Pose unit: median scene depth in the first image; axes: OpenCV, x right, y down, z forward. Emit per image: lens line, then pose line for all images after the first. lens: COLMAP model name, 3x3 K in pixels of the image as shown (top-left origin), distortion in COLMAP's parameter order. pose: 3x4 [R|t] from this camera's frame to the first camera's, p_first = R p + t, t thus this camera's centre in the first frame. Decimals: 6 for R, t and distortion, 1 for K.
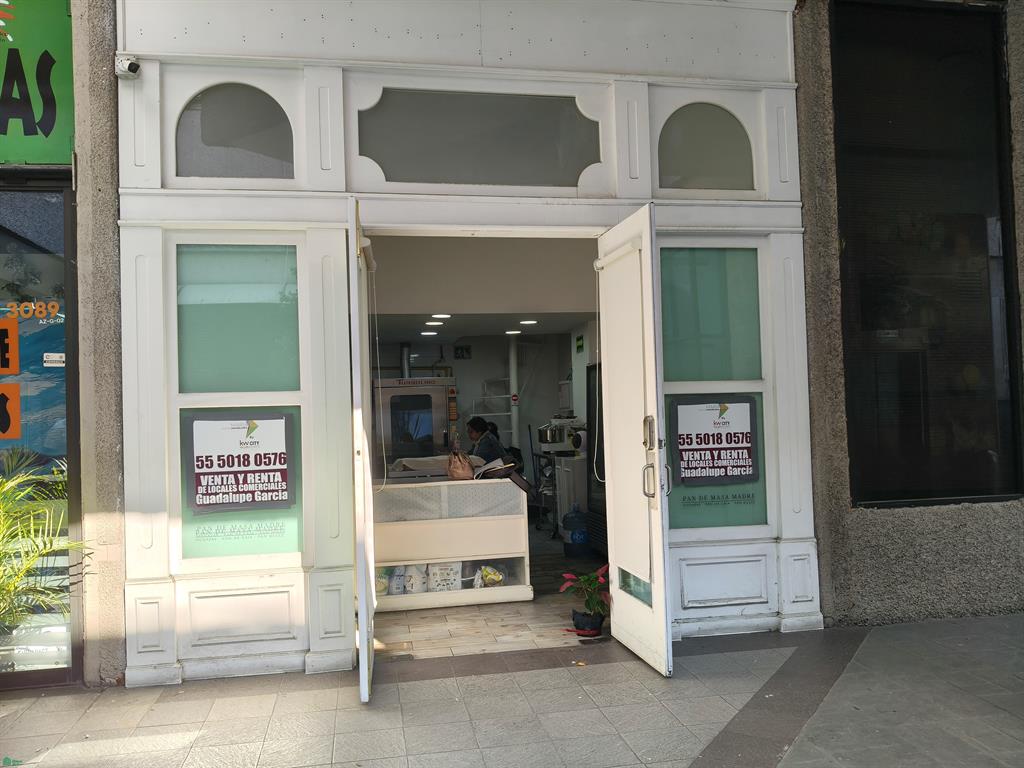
lens RADIAL K [[791.4, 0, 508.0], [0, 791.4, 394.7], [0, 0, 1]] dist [0.059748, -0.110006]
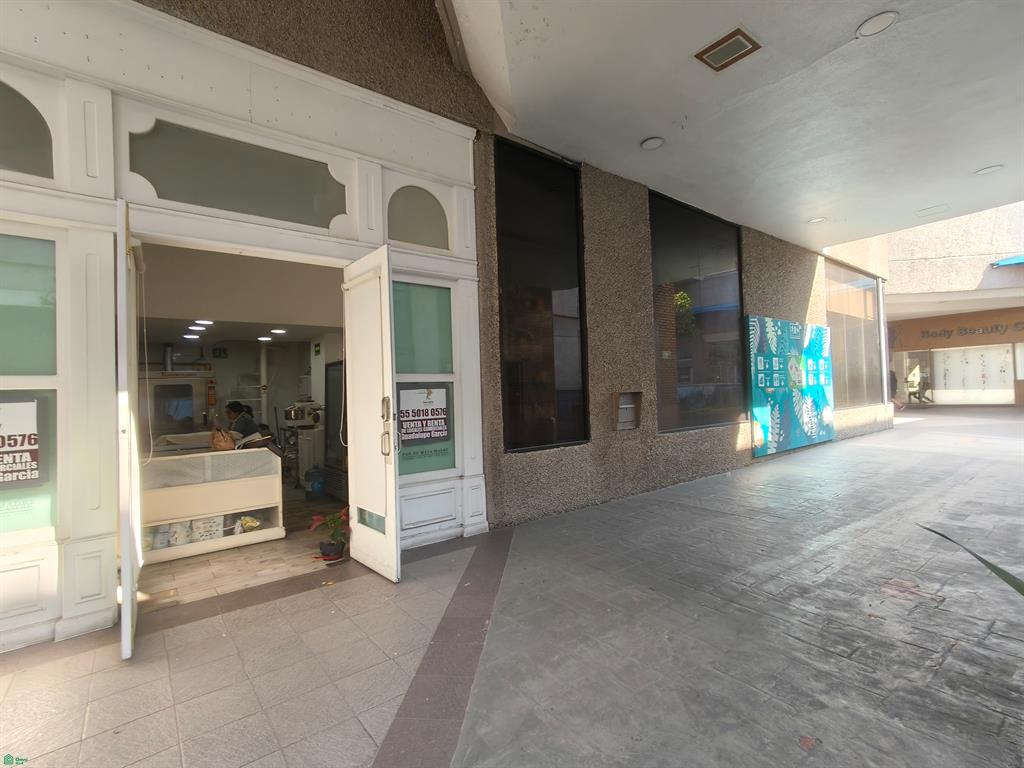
lens RADIAL K [[488.6, 0, 508.7], [0, 488.6, 380.0], [0, 0, 1]] dist [-0.008293, 0.007511]
pose [[0.885089, 0.010969, 0.465292, -0.024718], [-0.002916, 0.999833, -0.018023, 0.010531], [-0.465412, 0.014595, 0.884974, 0.121186]]
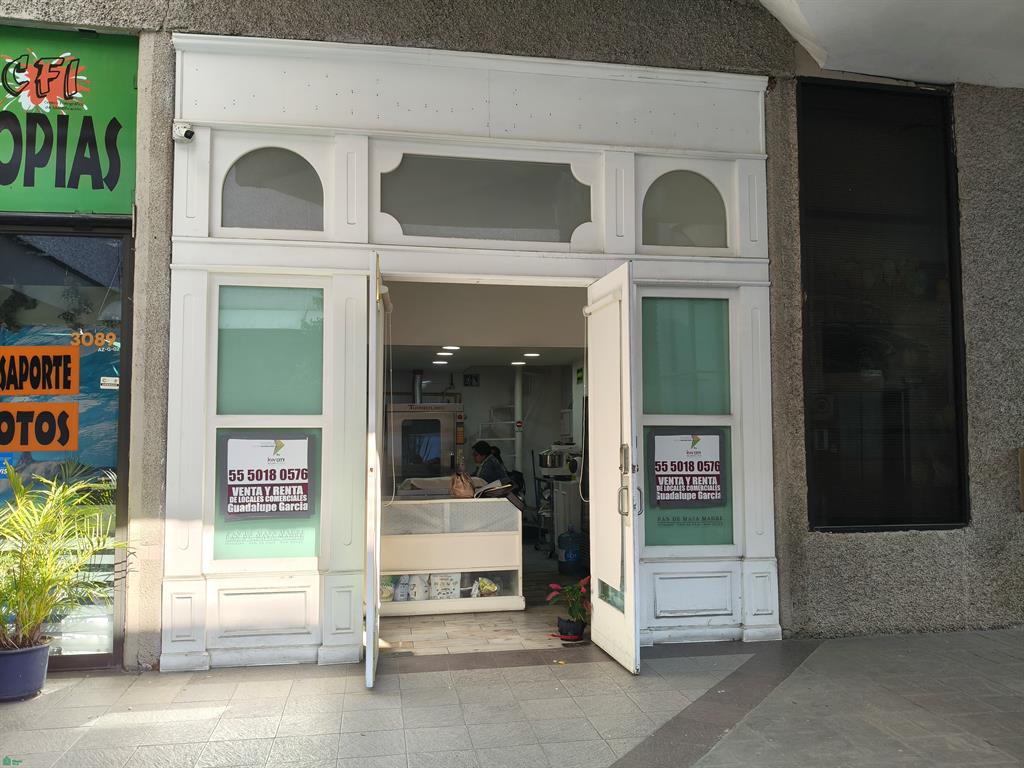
lens RADIAL K [[782.7, 0, 515.2], [0, 782.7, 395.1], [0, 0, 1]] dist [0.058872, -0.135412]
pose [[0.999657, 0.025528, -0.005909, 0.020726], [-0.025702, 0.999170, -0.031616, -0.004341], [0.005097, 0.031757, 0.999483, -0.117636]]
